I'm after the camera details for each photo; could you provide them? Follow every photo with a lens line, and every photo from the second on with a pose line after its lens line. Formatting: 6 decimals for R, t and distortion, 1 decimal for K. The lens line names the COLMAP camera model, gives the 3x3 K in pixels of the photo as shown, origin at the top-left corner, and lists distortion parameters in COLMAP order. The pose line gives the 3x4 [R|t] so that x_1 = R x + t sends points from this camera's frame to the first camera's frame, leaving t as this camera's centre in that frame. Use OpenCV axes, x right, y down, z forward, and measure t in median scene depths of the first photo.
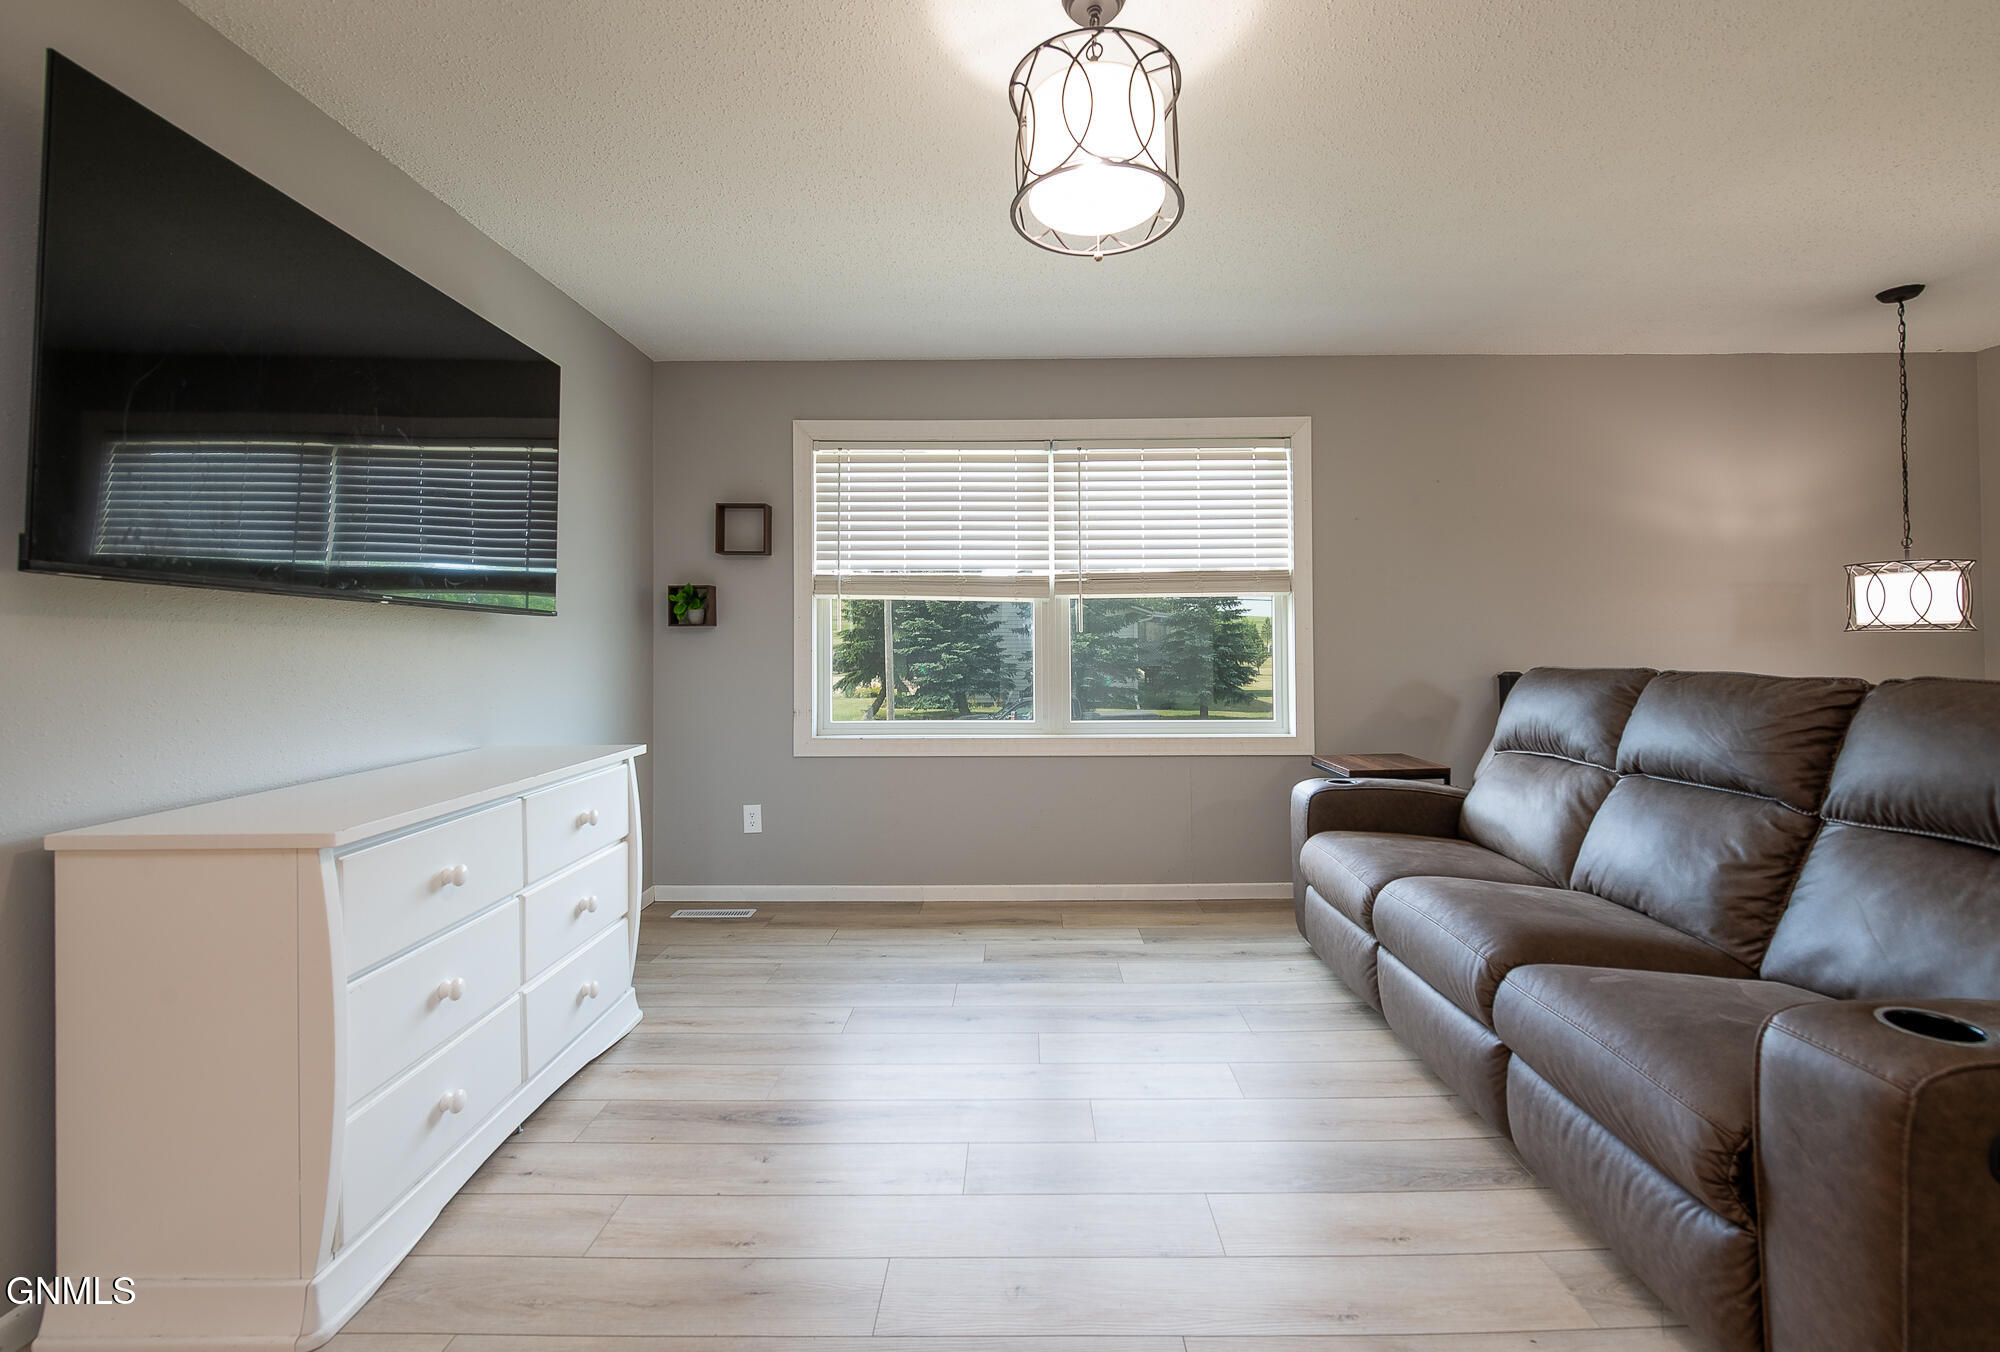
lens RADIAL K [[819.4, 0, 1007.3], [0, 819.4, 645.7], [0, 0, 1]] dist [-0.002973, -0.000663]
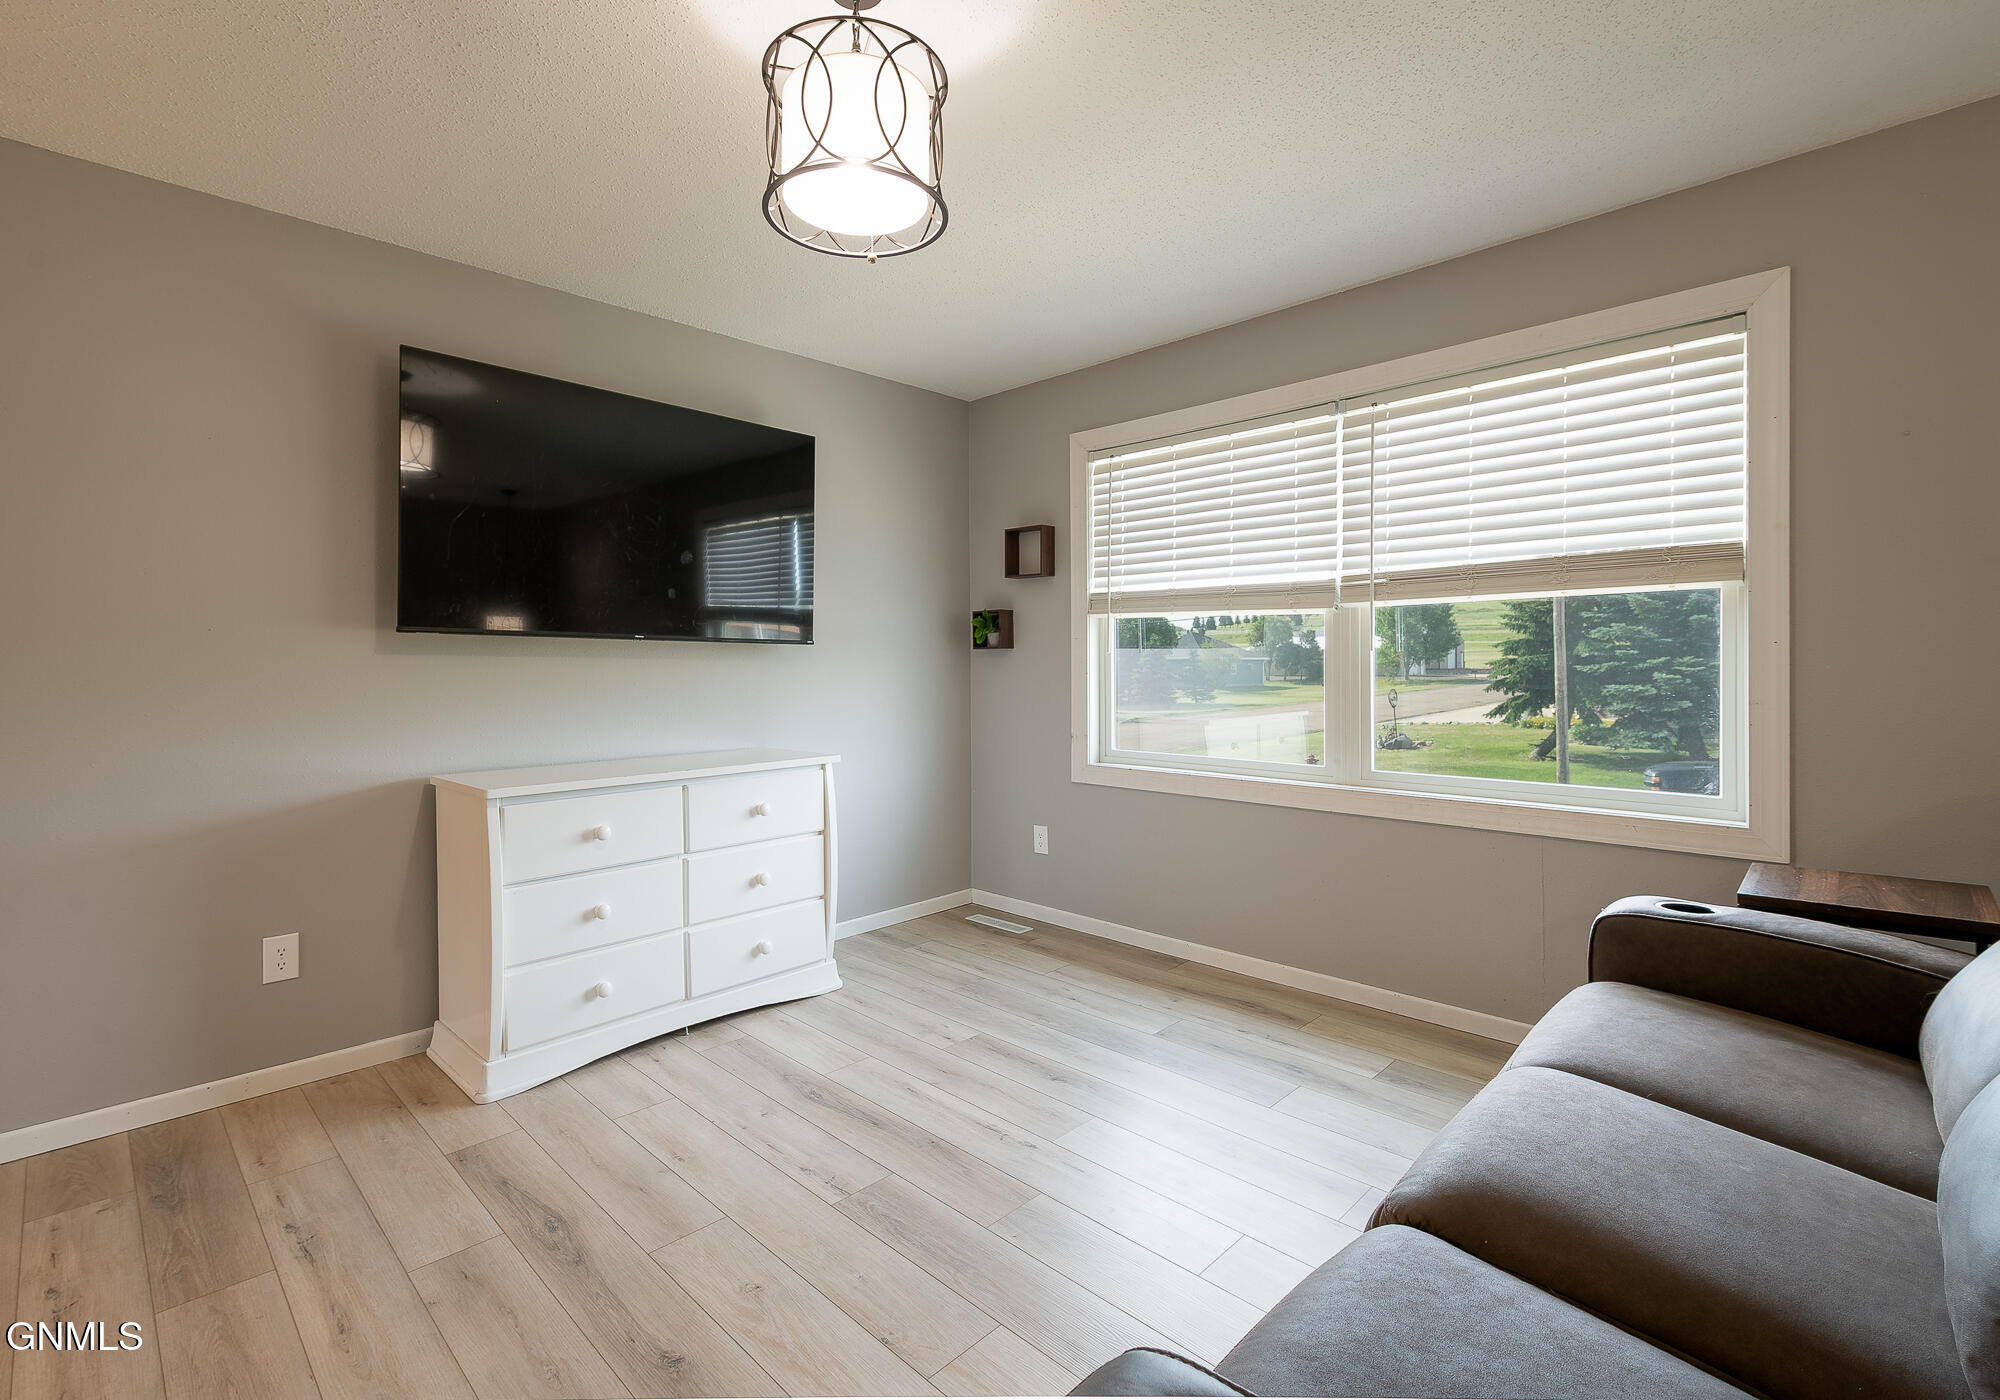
lens RADIAL K [[920.4, 0, 999.6], [0, 920.4, 682.4], [0, 0, 1]] dist [0.002921, -0.000777]
pose [[0.710671, 0.016451, -0.703332, 0.445555], [0.001284, 0.999695, 0.024680, -0.009665], [0.703523, -0.018442, 0.710433, 0.164225]]
